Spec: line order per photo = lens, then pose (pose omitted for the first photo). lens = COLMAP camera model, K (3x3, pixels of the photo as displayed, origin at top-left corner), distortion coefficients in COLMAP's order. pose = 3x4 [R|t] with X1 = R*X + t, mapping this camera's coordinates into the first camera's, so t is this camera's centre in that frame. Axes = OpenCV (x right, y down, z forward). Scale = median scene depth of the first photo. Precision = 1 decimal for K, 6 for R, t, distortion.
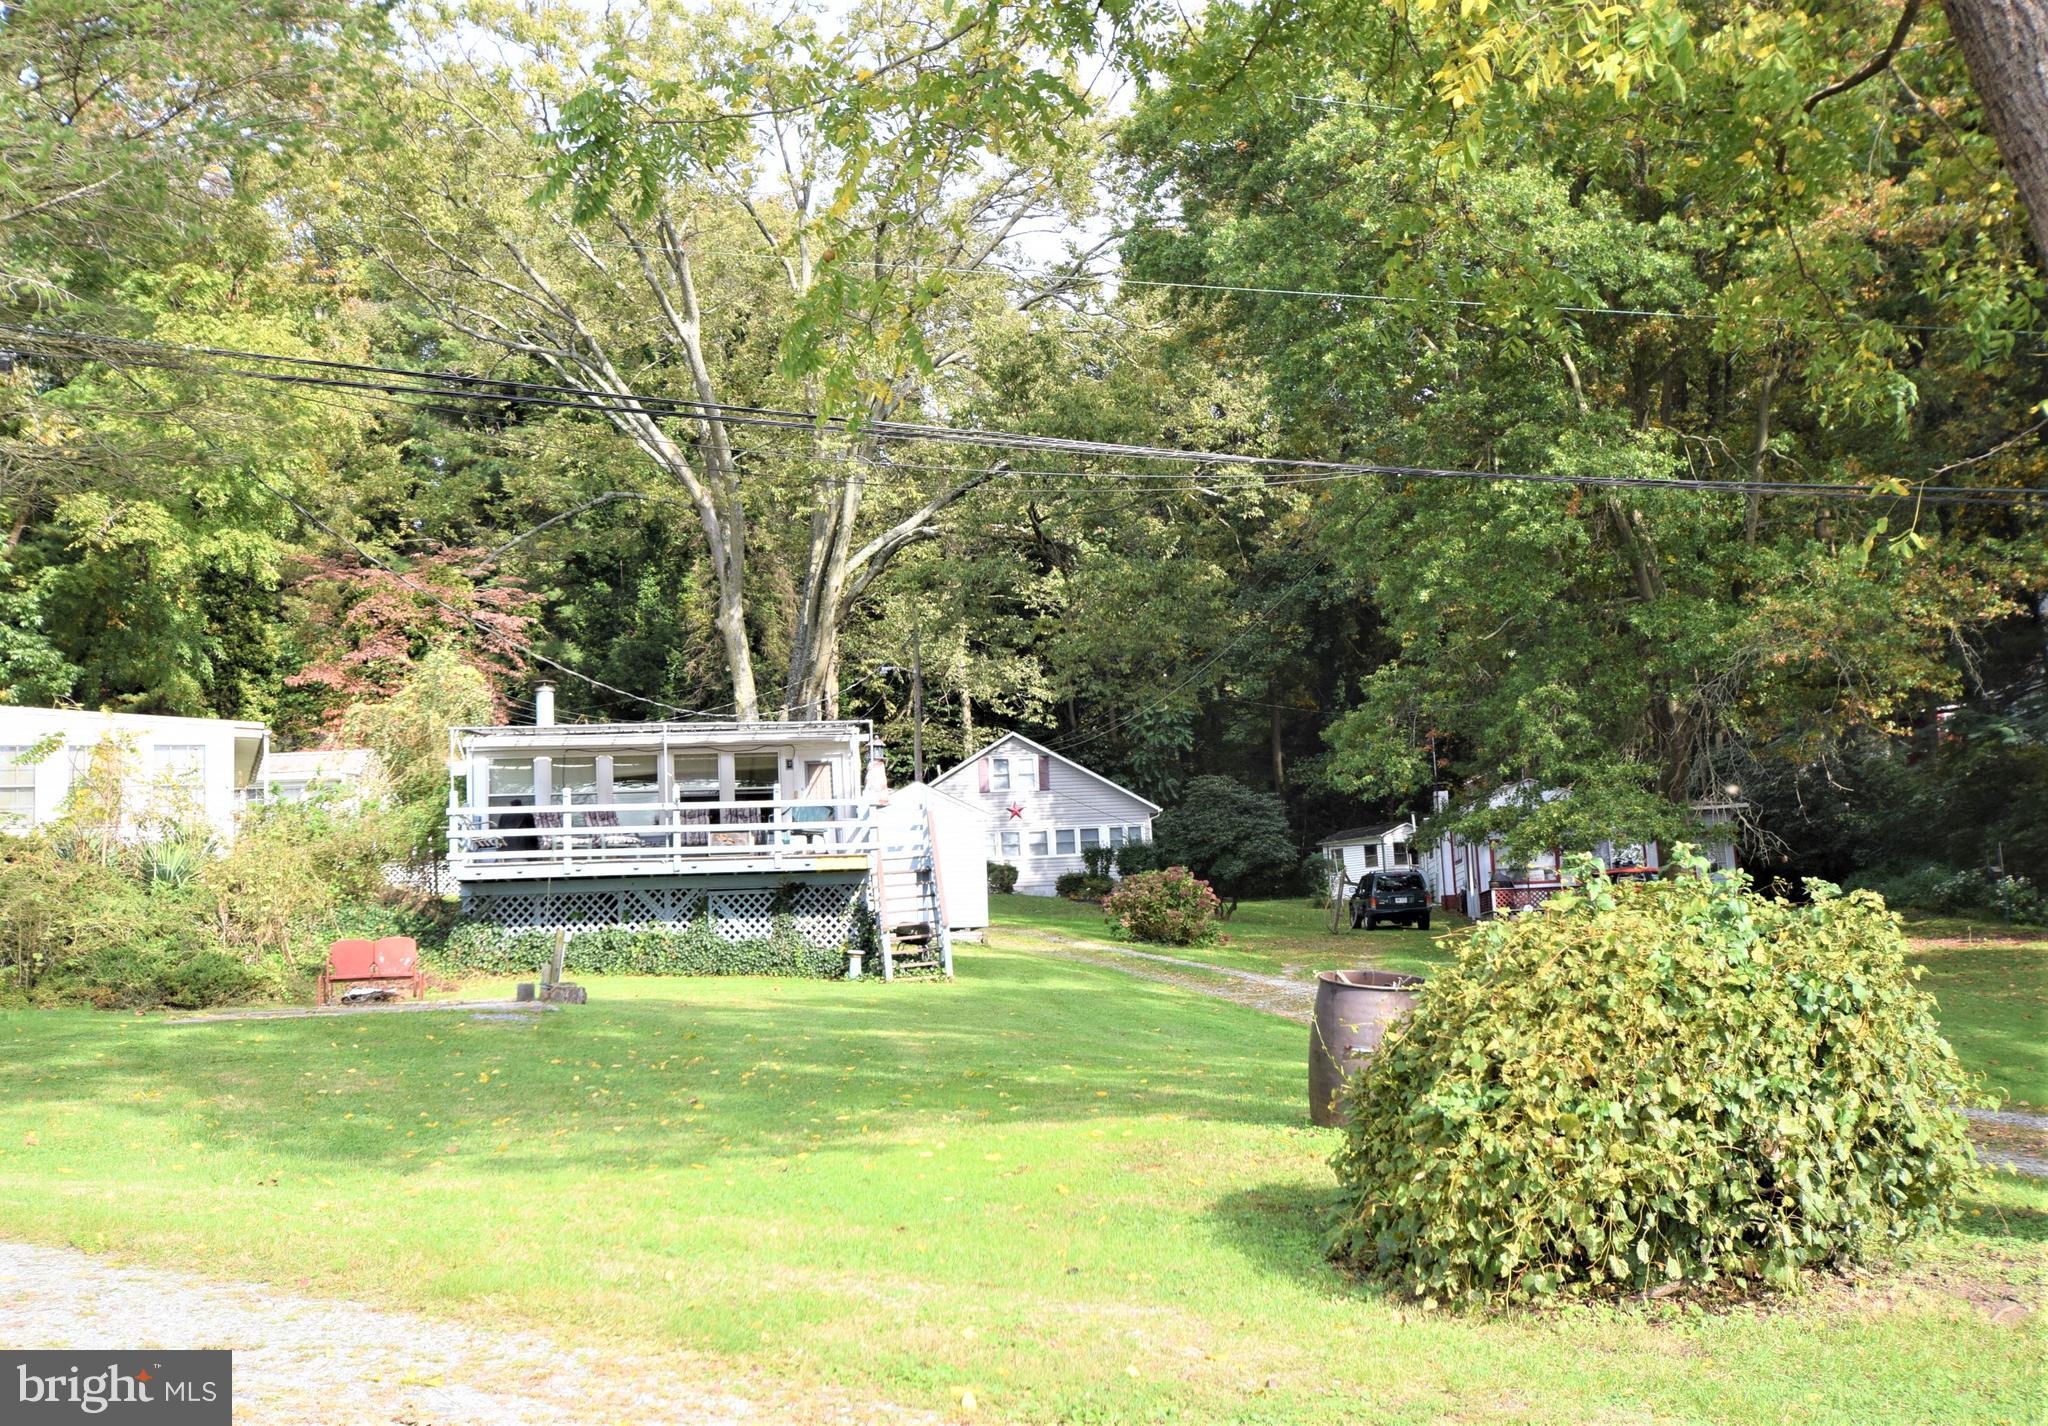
lens RADIAL K [[2124.0, 0, 1024.0], [0, 2124.0, 713.0], [0, 0, 1]] dist [0.007007, -0.006825]
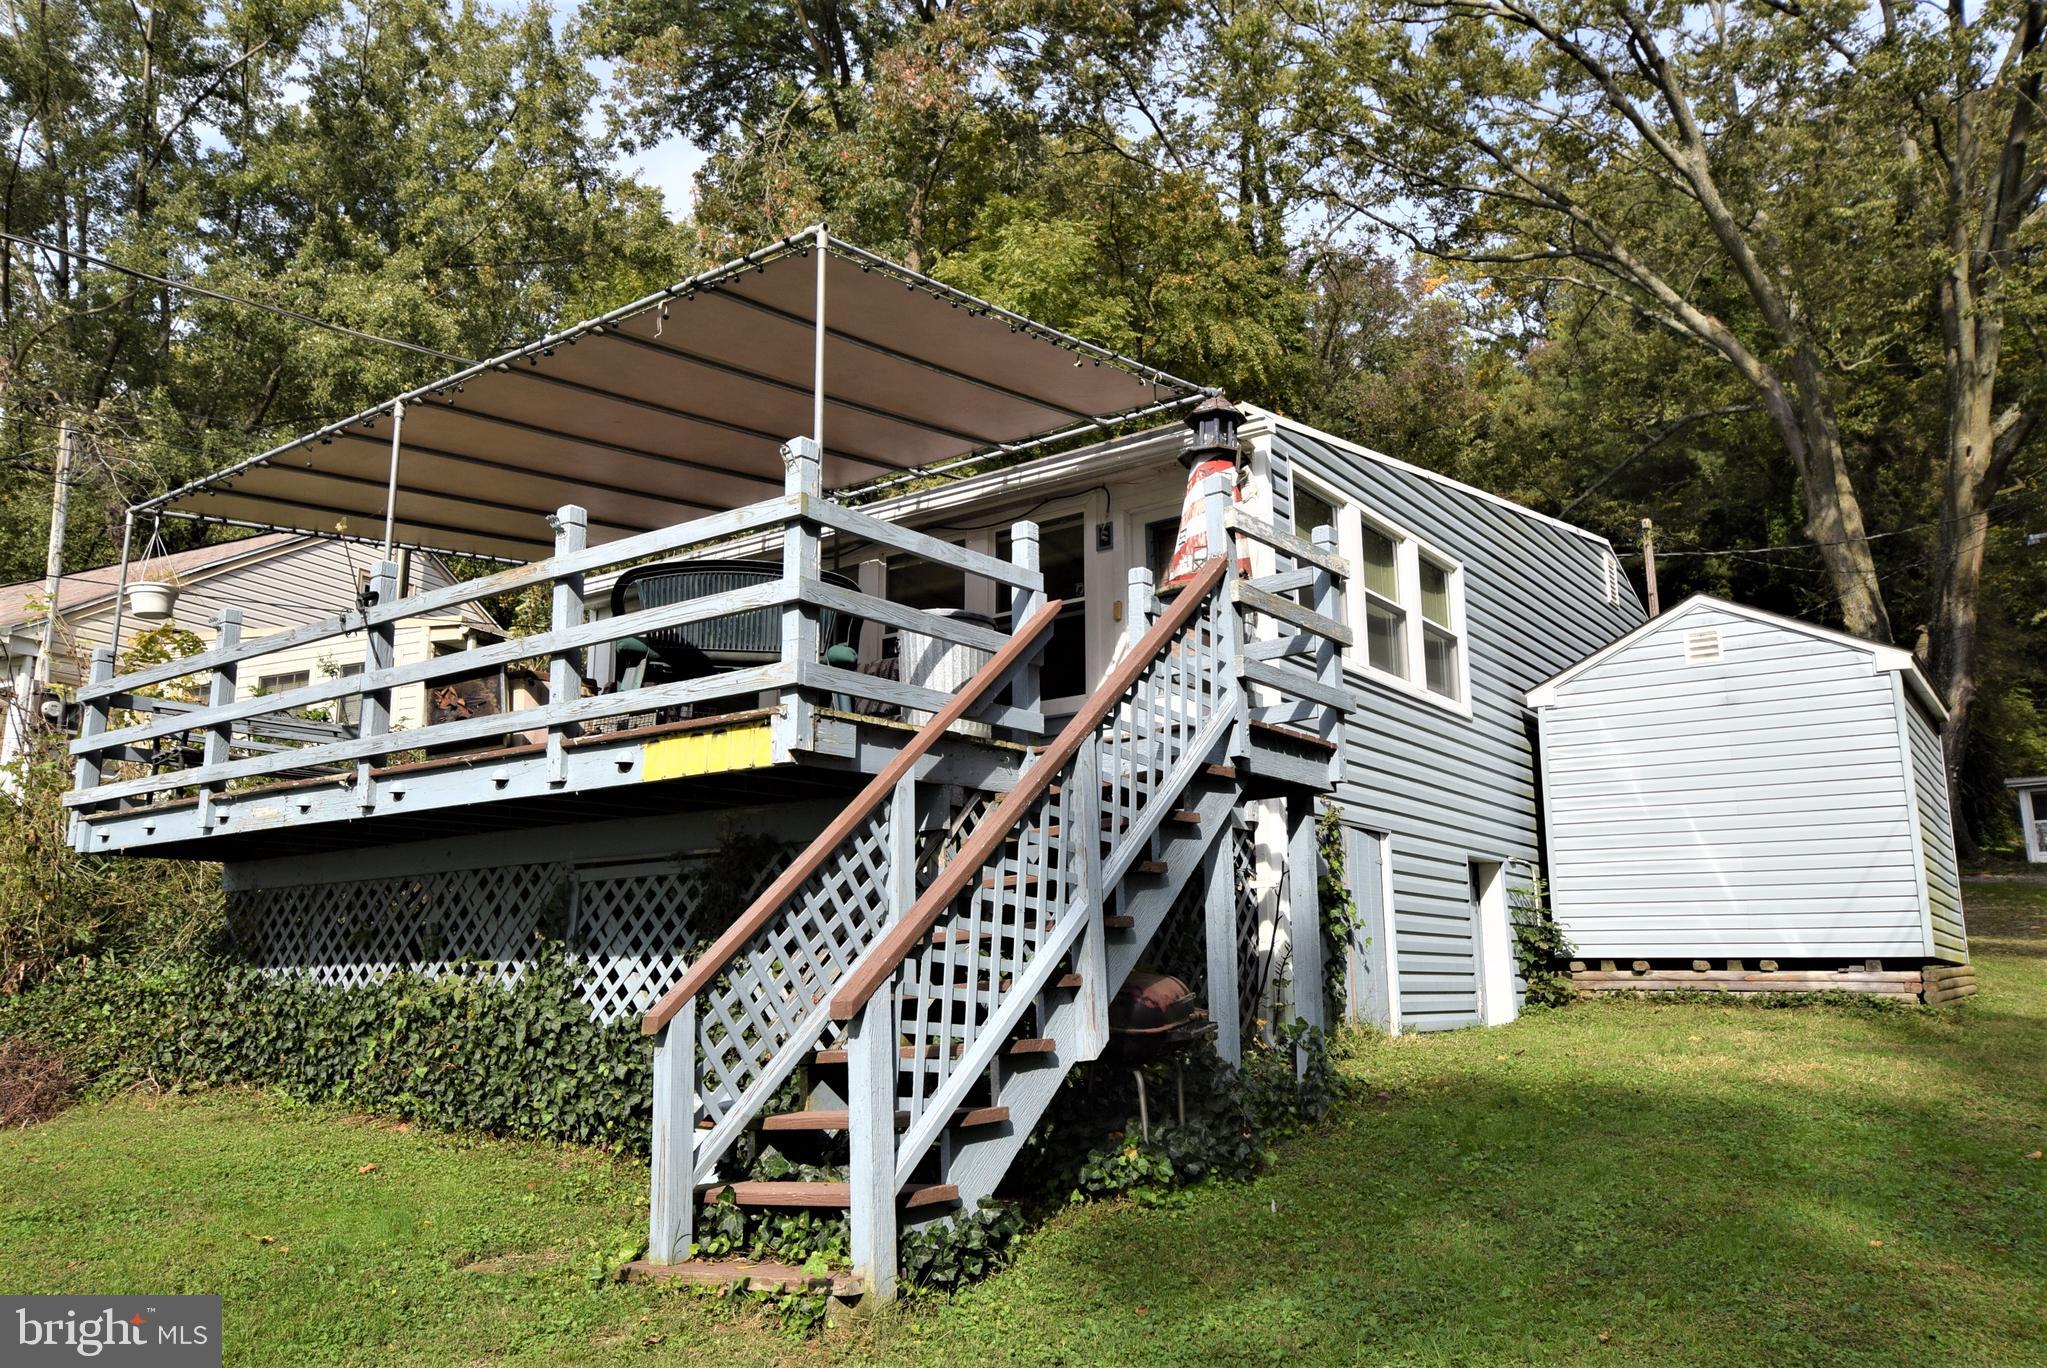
lens RADIAL K [[1467.4, 0, 1023.5], [0, 1467.4, 684.0], [0, 0, 1]] dist [0.074893, -0.101230]
pose [[0.702437, -0.106690, -0.703704, 0.072002], [0.072065, 0.994282, -0.078810, 0.077947], [0.708088, 0.004647, 0.706109, 0.878986]]
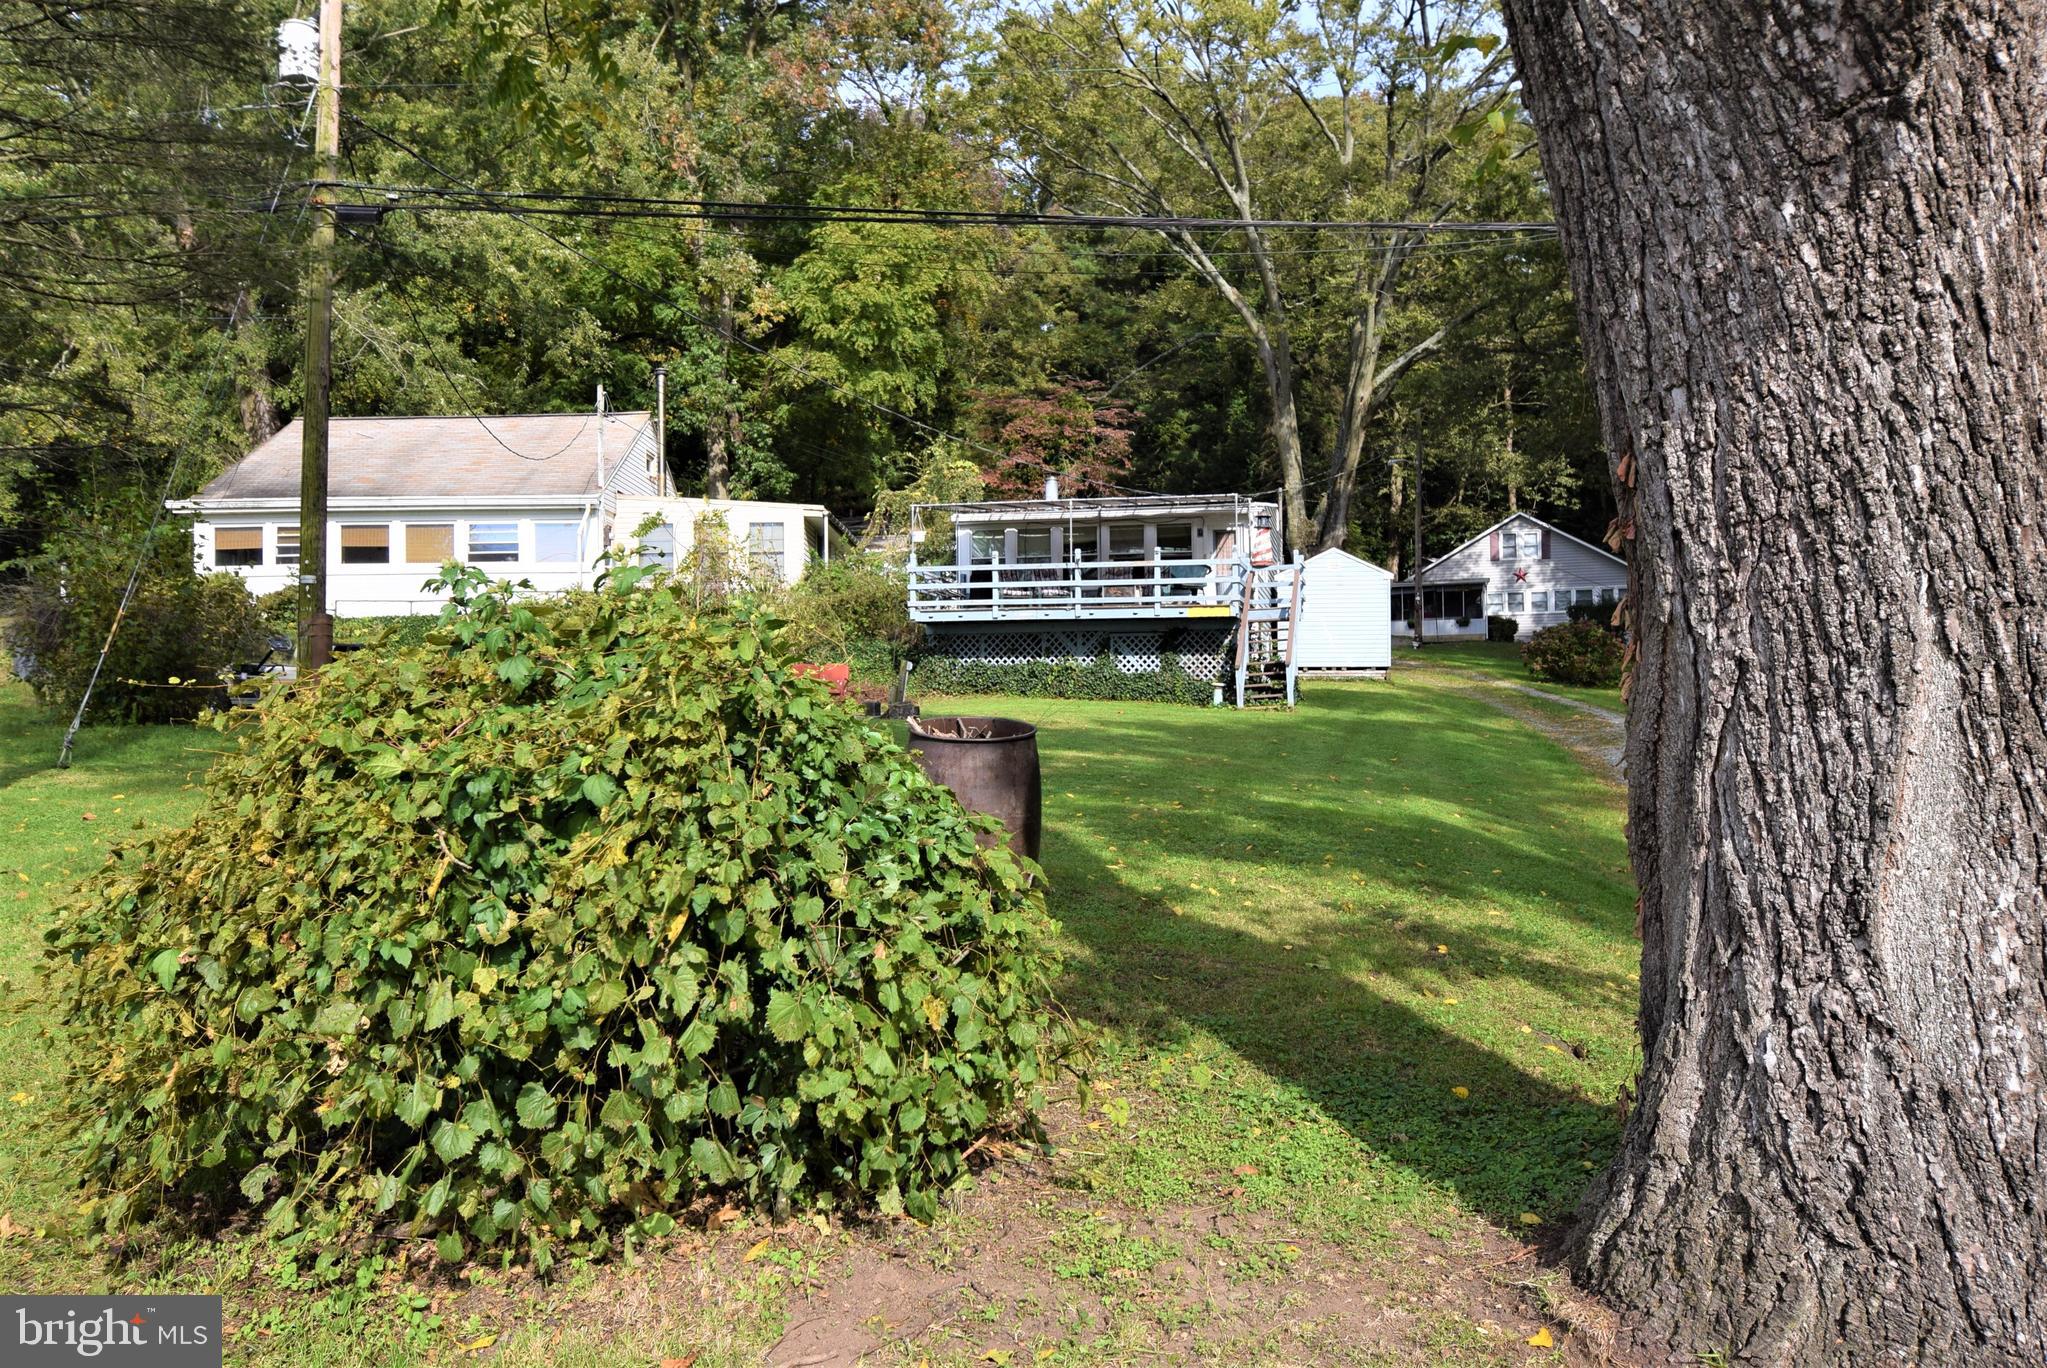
lens RADIAL K [[1532.1, 0, 1023.5], [0, 1532.1, 684.0], [0, 0, 1]] dist [-0.001388, -0.000455]
pose [[0.928974, 0.026125, -0.369221, 0.139168], [0.016150, 0.993695, 0.110945, 0.012012], [0.369791, -0.109028, 0.922696, 0.138247]]
